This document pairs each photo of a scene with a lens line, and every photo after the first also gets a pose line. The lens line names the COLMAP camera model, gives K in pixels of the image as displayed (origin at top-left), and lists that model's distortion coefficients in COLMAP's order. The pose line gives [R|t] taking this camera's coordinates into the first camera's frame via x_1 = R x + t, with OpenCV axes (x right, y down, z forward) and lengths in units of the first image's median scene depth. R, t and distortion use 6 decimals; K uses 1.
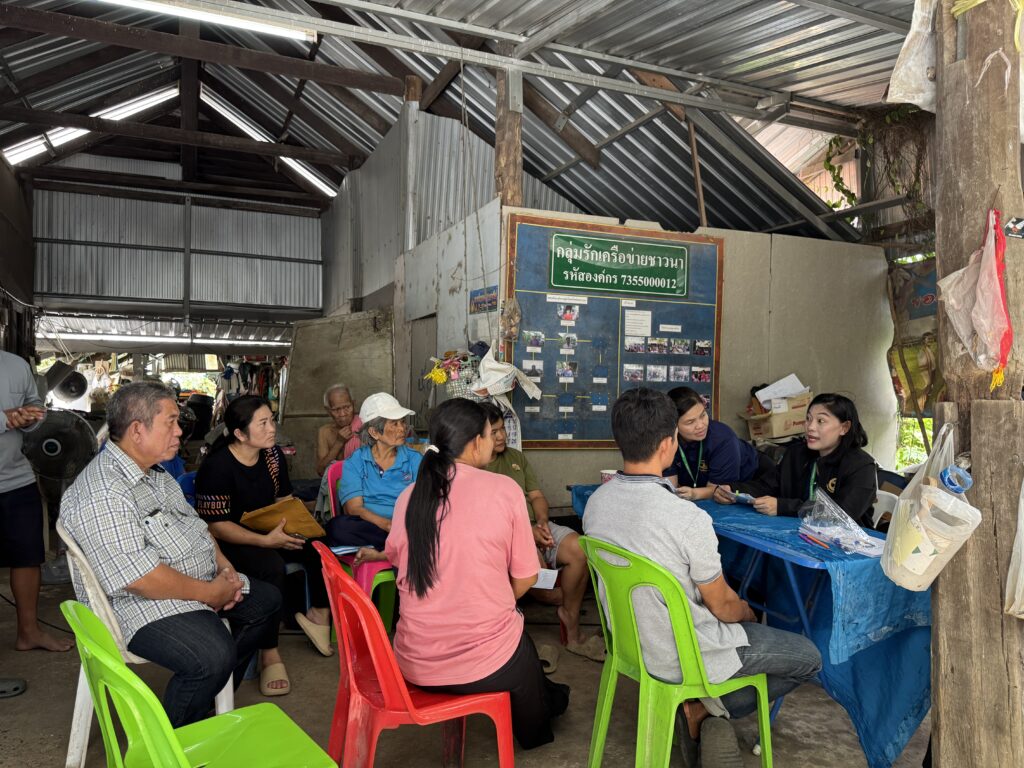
lens RADIAL K [[709.2, 0, 521.0], [0, 709.2, 380.3], [0, 0, 1]] dist [0.090765, -0.111204]
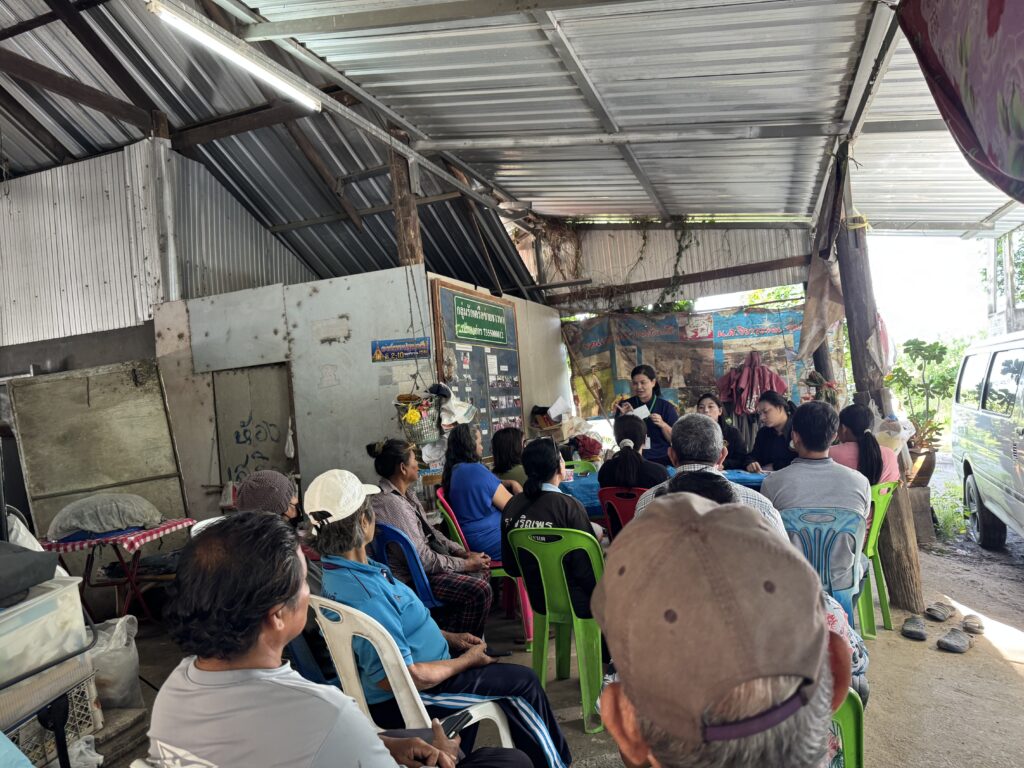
lens RADIAL K [[713.0, 0, 506.1], [0, 713.0, 396.5], [0, 0, 1]] dist [0.063168, -0.085401]
pose [[0.691241, -0.065382, 0.719660, -0.770465], [0.089936, 0.995939, 0.004097, -0.025956], [-0.717006, 0.061892, 0.694314, 0.073740]]
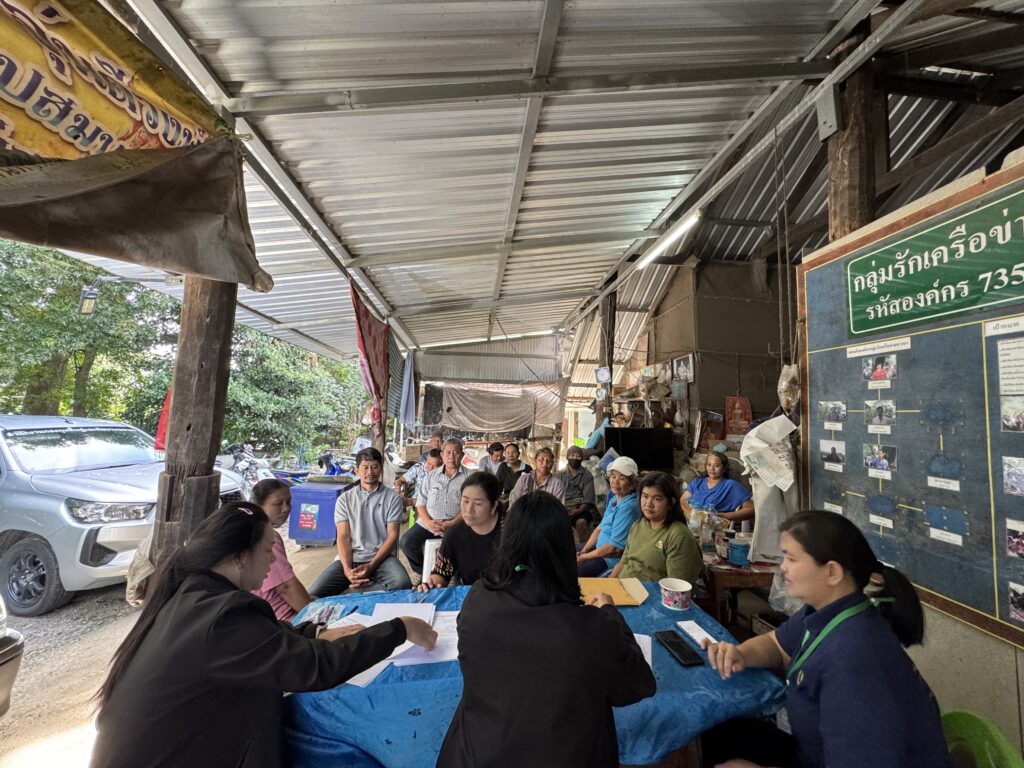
lens RADIAL K [[407.4, 0, 509.1], [0, 407.4, 380.8], [0, 0, 1]] dist [0.001492, 0.000045]
pose [[-0.325182, -0.101219, -0.940219, 0.506526], [-0.020793, 0.994780, -0.099901, -0.038642], [0.945423, -0.012936, -0.325589, 0.776051]]
